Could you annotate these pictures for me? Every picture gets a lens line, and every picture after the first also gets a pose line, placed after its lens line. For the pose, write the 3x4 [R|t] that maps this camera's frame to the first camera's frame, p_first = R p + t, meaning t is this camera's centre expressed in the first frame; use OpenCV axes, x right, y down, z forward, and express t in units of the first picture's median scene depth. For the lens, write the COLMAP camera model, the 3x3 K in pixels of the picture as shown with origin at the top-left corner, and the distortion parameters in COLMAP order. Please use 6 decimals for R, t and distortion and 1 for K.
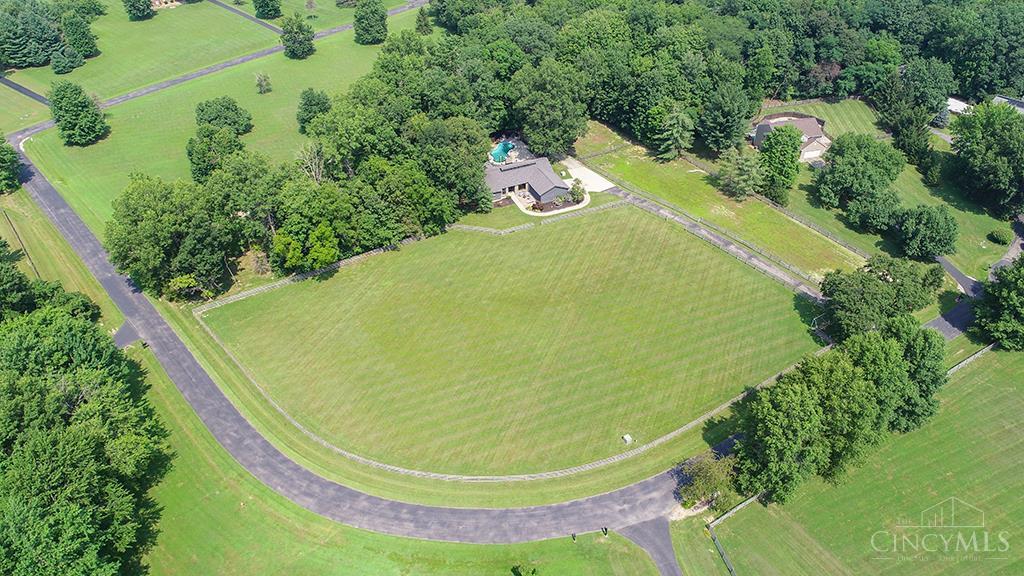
lens RADIAL K [[675.4, 0, 512.0], [0, 675.4, 288.0], [0, 0, 1]] dist [-0.000307, -0.000798]
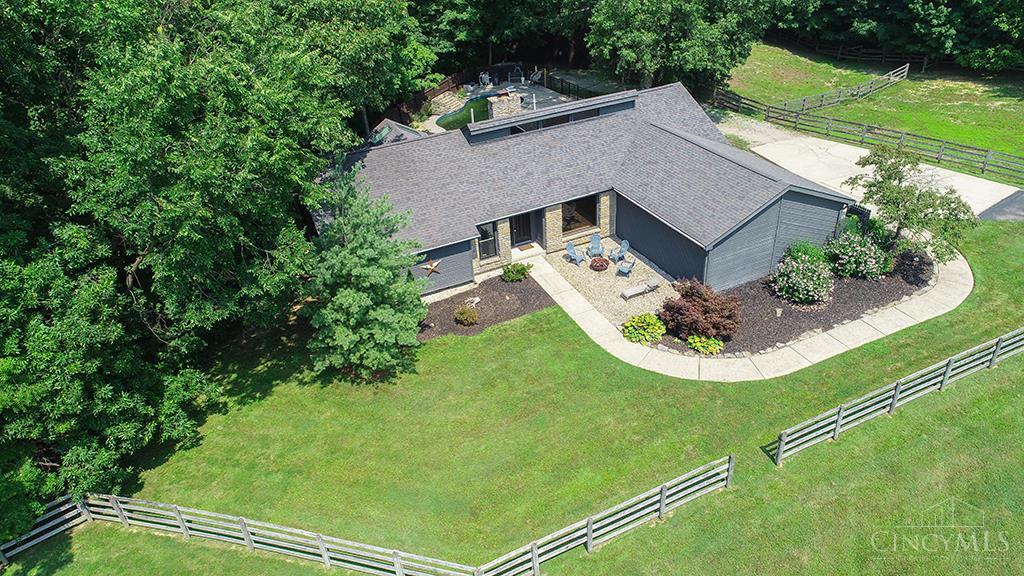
lens RADIAL K [[675.4, 0, 512.0], [0, 675.4, 288.0], [0, 0, 1]] dist [-0.000307, -0.000798]
pose [[0.997782, -0.065206, -0.013365, -0.003592], [0.063103, 0.990555, -0.121735, -0.108354], [0.021177, 0.120621, 0.992473, 0.822069]]
